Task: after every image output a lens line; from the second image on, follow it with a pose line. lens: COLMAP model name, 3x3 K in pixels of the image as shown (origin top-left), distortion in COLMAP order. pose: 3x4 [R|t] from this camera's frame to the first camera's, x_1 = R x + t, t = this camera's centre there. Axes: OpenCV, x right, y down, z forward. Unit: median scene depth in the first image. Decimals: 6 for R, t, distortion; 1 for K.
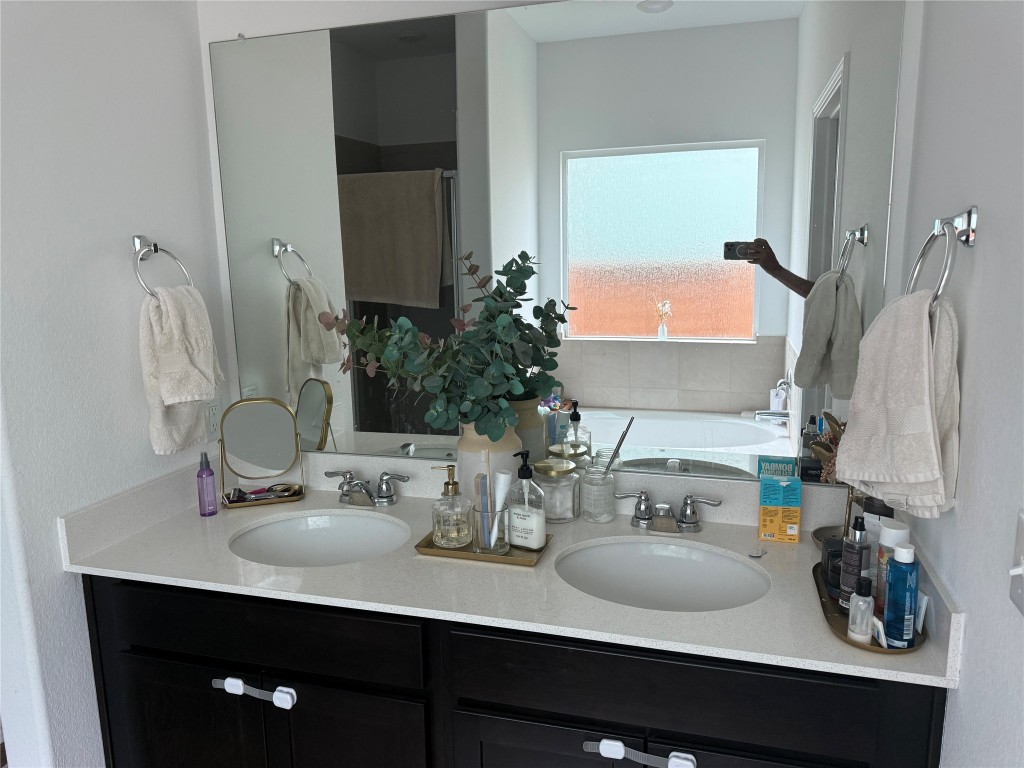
lens RADIAL K [[719.2, 0, 512.0], [0, 719.2, 382.6], [0, 0, 1]] dist [0.026965, -0.001076]
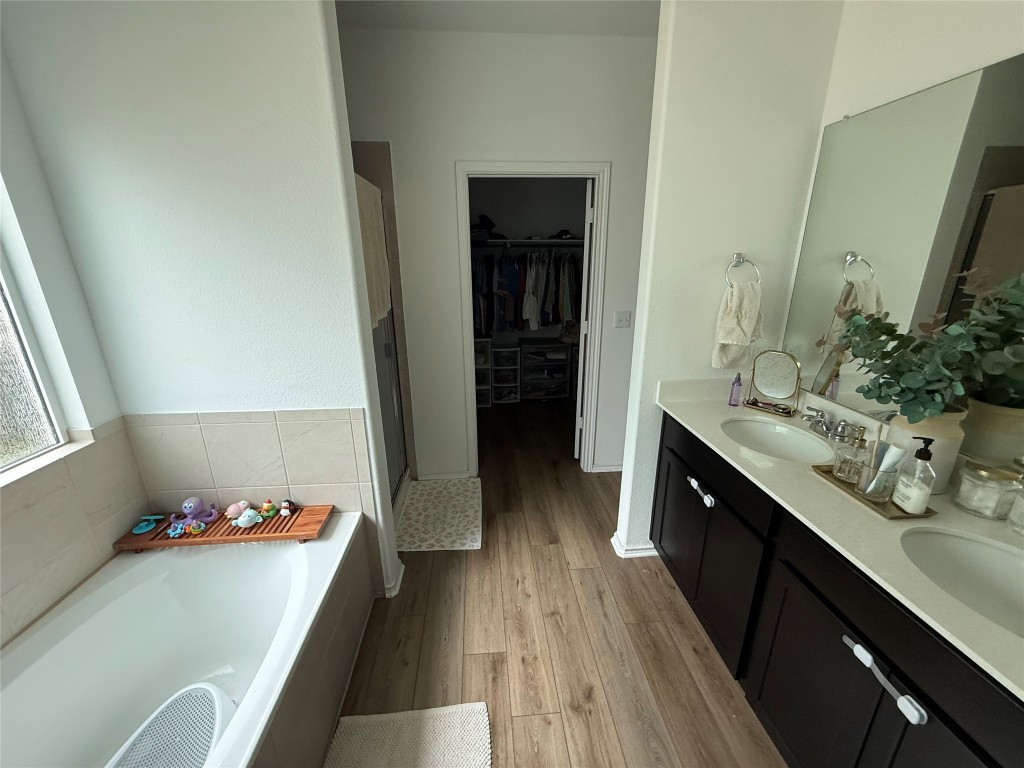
lens RADIAL K [[411.3, 0, 512.2], [0, 411.3, 386.5], [0, 0, 1]] dist [-0.000538, 0.000371]
pose [[0.355345, 0.300045, -0.885270, 0.326729], [-0.157076, 0.952781, 0.259877, -0.055860], [0.921443, 0.046708, 0.385696, 0.053523]]
